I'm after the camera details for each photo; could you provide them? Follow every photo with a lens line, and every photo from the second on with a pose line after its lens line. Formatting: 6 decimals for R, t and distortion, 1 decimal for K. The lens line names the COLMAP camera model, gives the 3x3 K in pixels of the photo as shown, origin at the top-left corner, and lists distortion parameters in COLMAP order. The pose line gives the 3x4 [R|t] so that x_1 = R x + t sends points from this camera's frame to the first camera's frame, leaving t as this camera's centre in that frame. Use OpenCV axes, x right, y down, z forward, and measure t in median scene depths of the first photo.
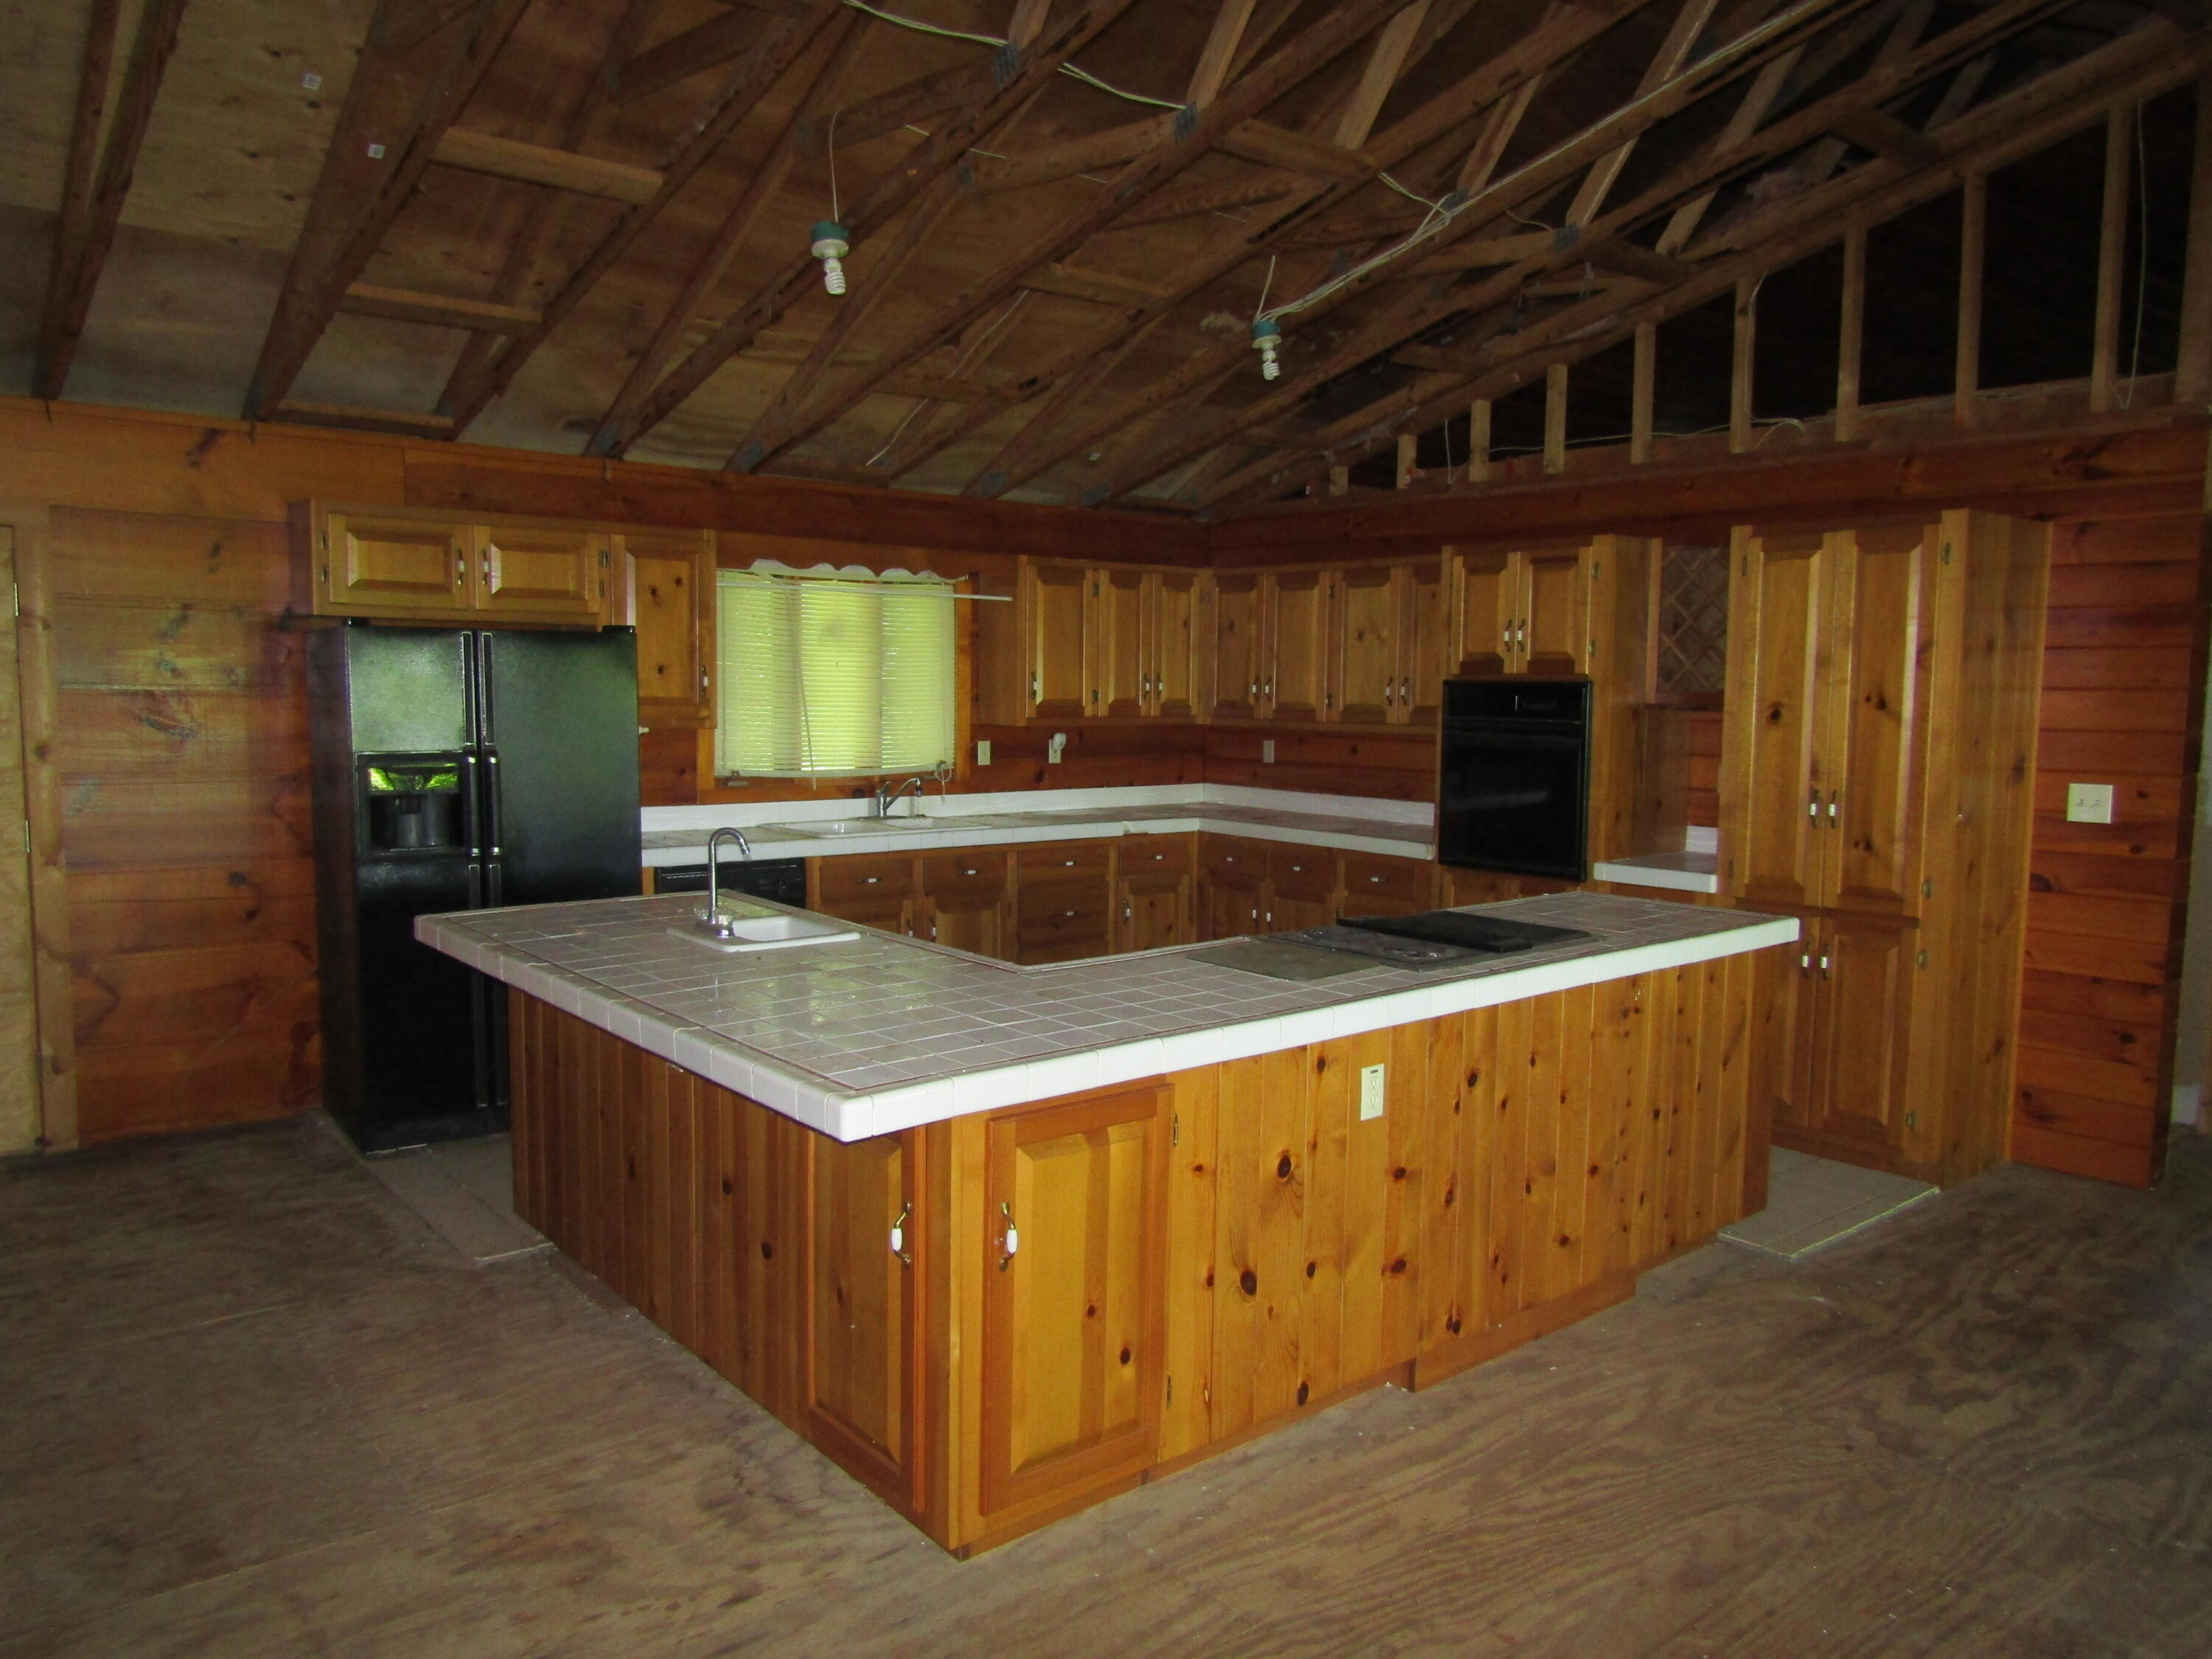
lens RADIAL K [[1527.6, 0, 1087.1], [0, 1527.6, 832.4], [0, 0, 1]] dist [-0.014169, 0.001817]
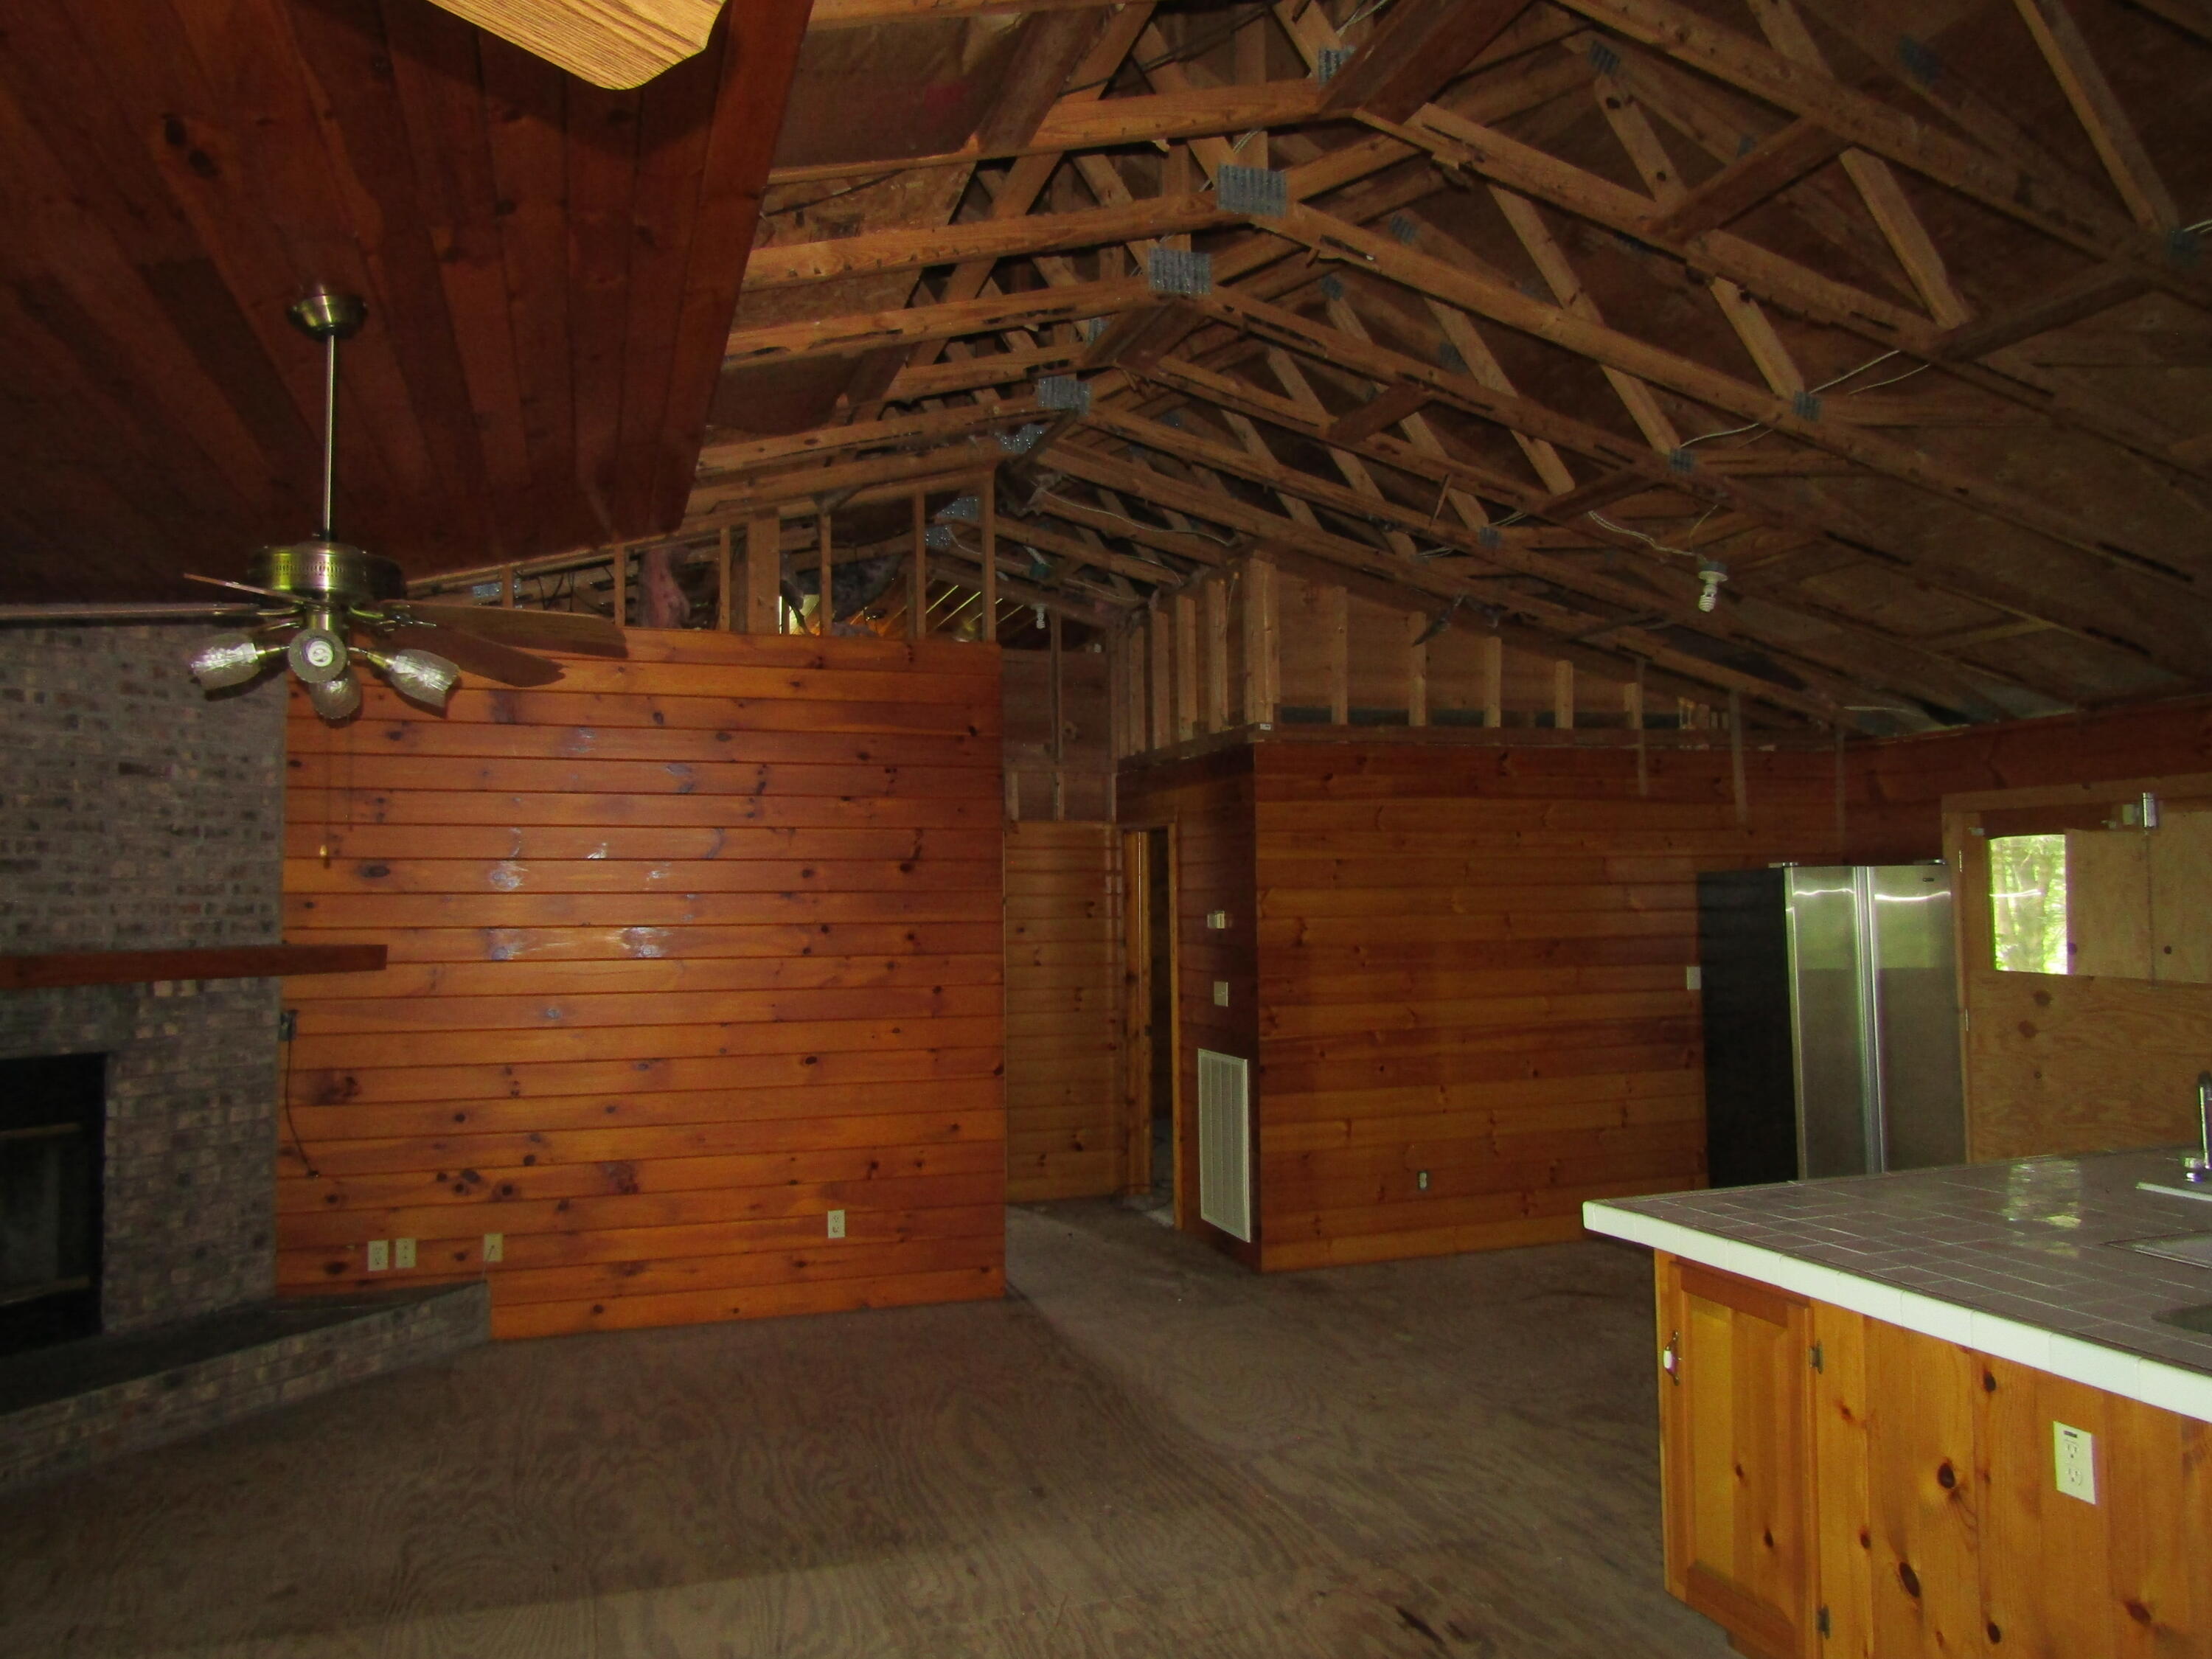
lens RADIAL K [[1577.1, 0, 1118.5], [0, 1577.1, 839.2], [0, 0, 1]] dist [-0.015690, 0.006819]
pose [[-0.348839, -0.041966, -0.936243, 1.109896], [-0.089570, 0.995917, -0.011268, -0.093524], [0.932893, 0.079928, -0.351174, 0.793685]]
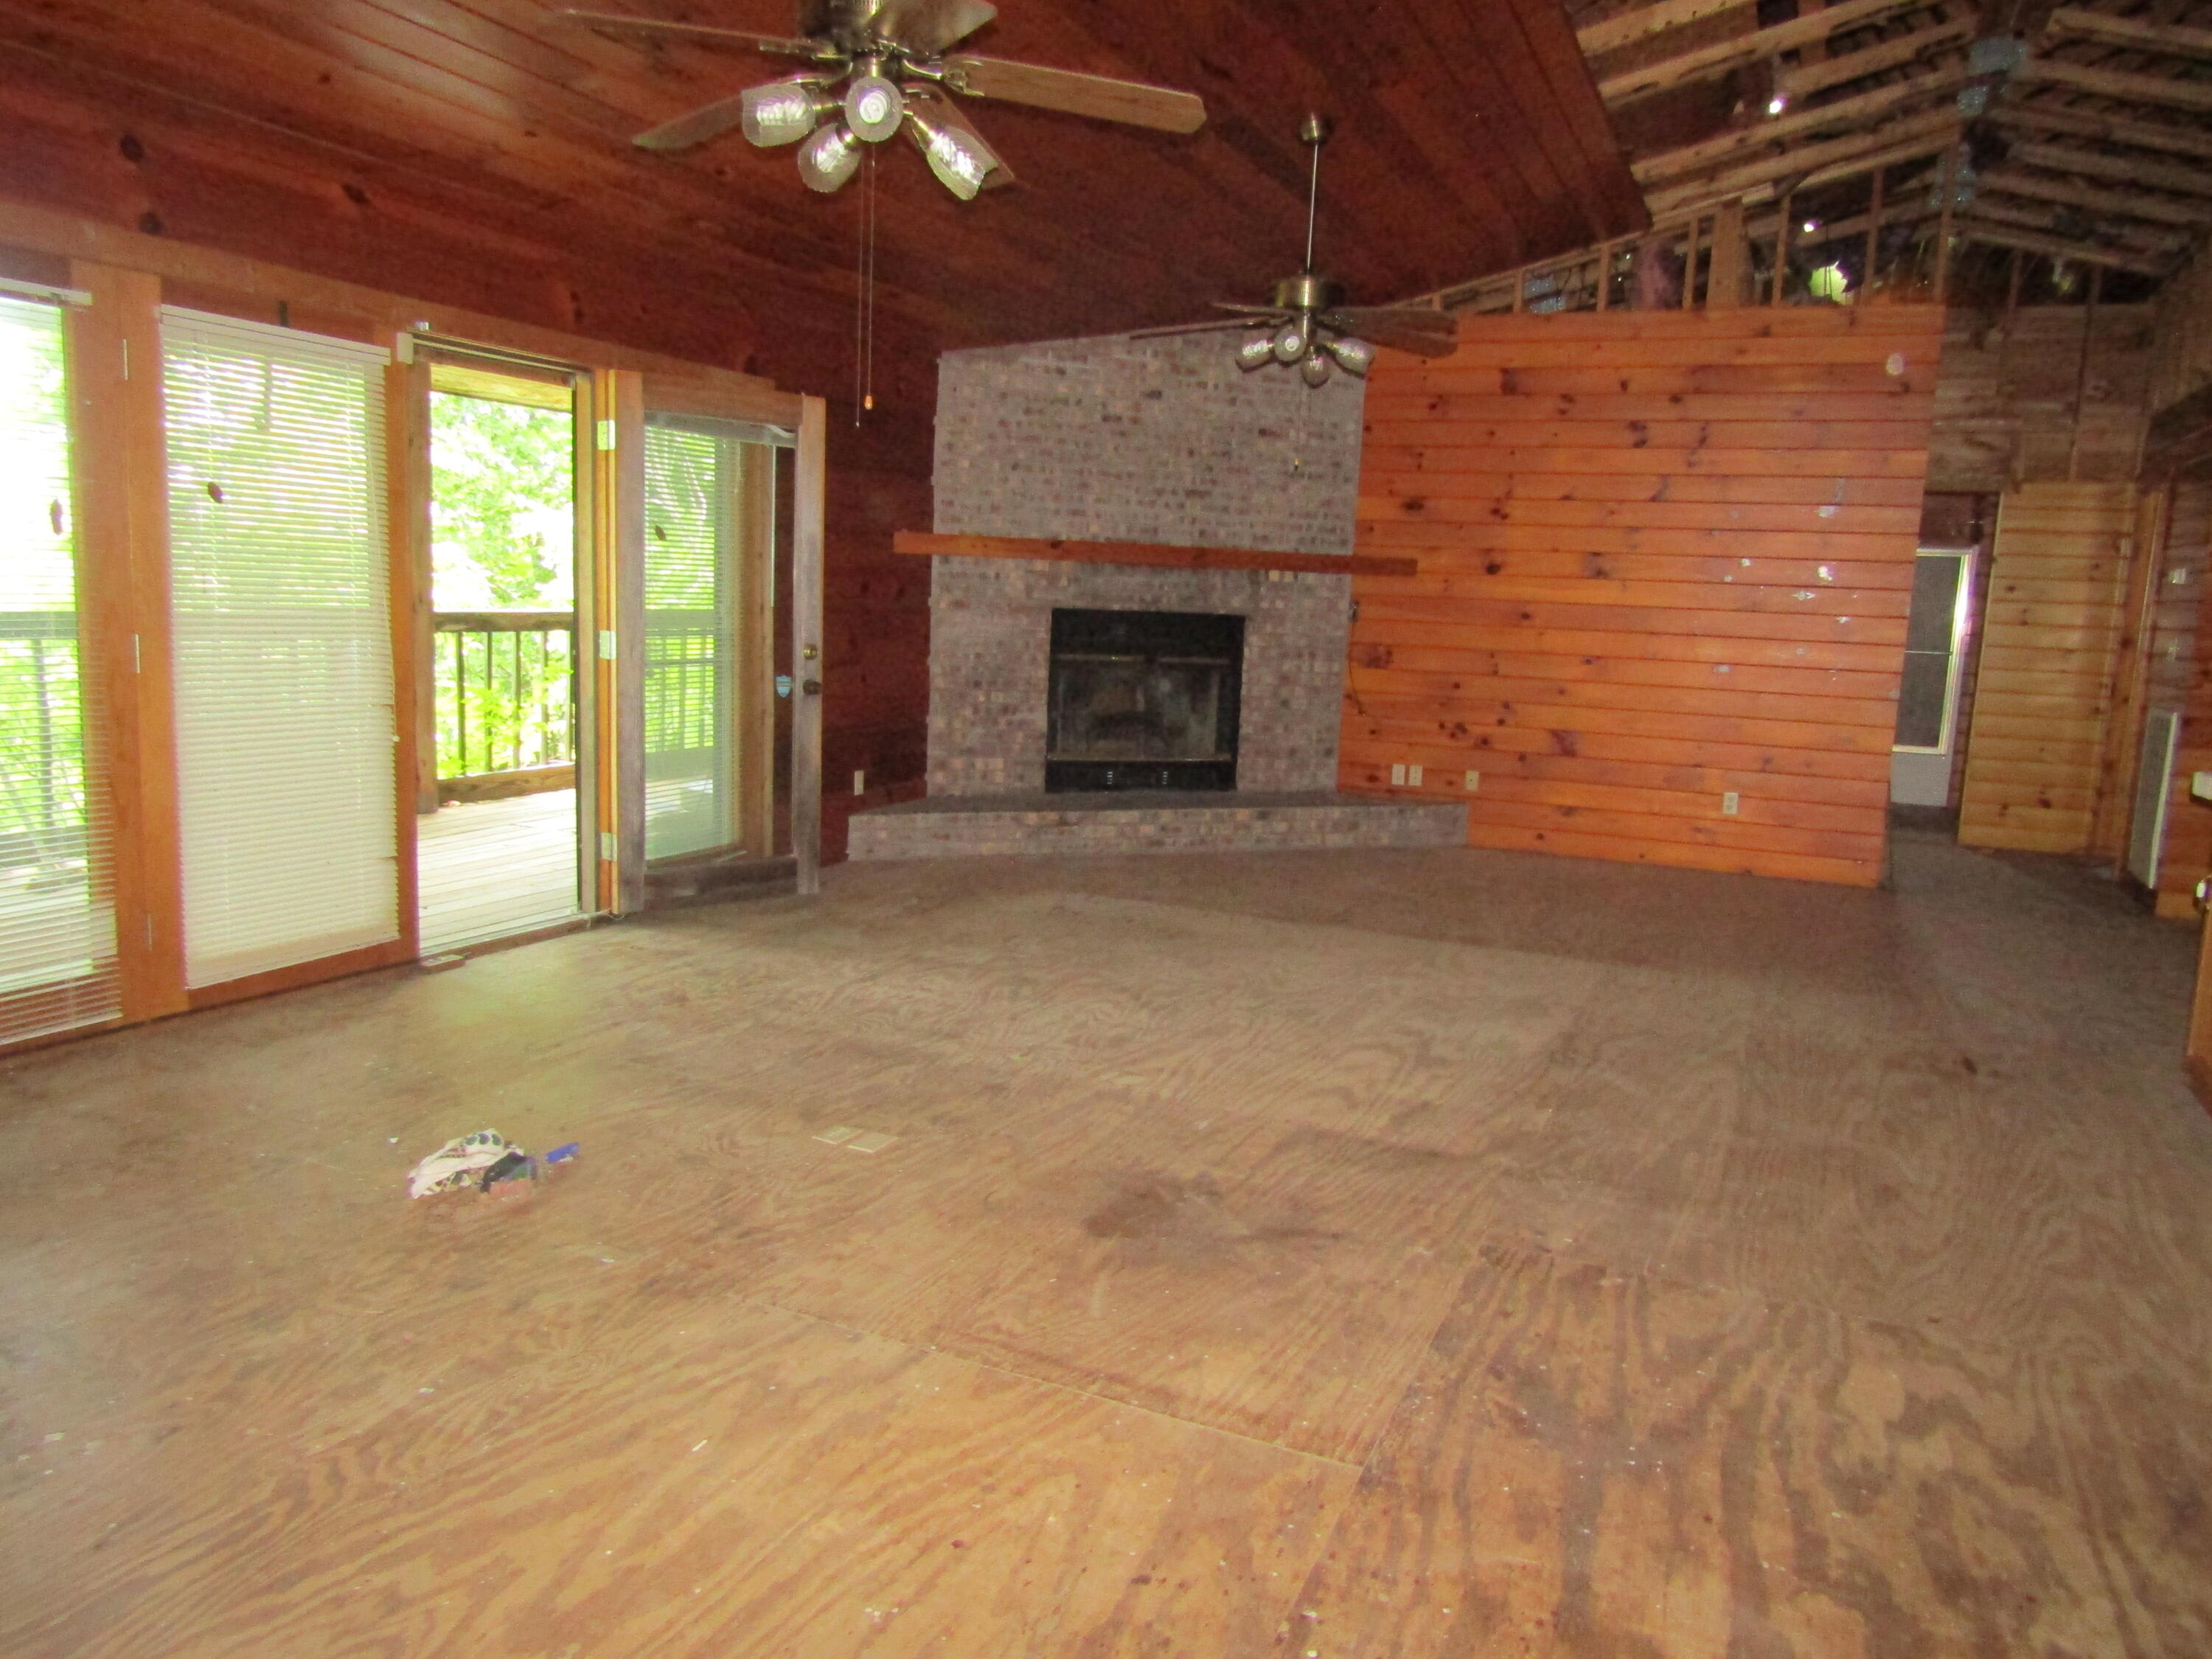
lens RADIAL K [[1577.1, 0, 1118.5], [0, 1577.1, 839.2], [0, 0, 1]] dist [-0.015690, 0.006819]
pose [[-0.885545, 0.030048, -0.463581, 1.350738], [-0.094287, 0.965511, 0.242692, -0.051826], [0.454885, 0.258624, -0.852170, 1.497097]]
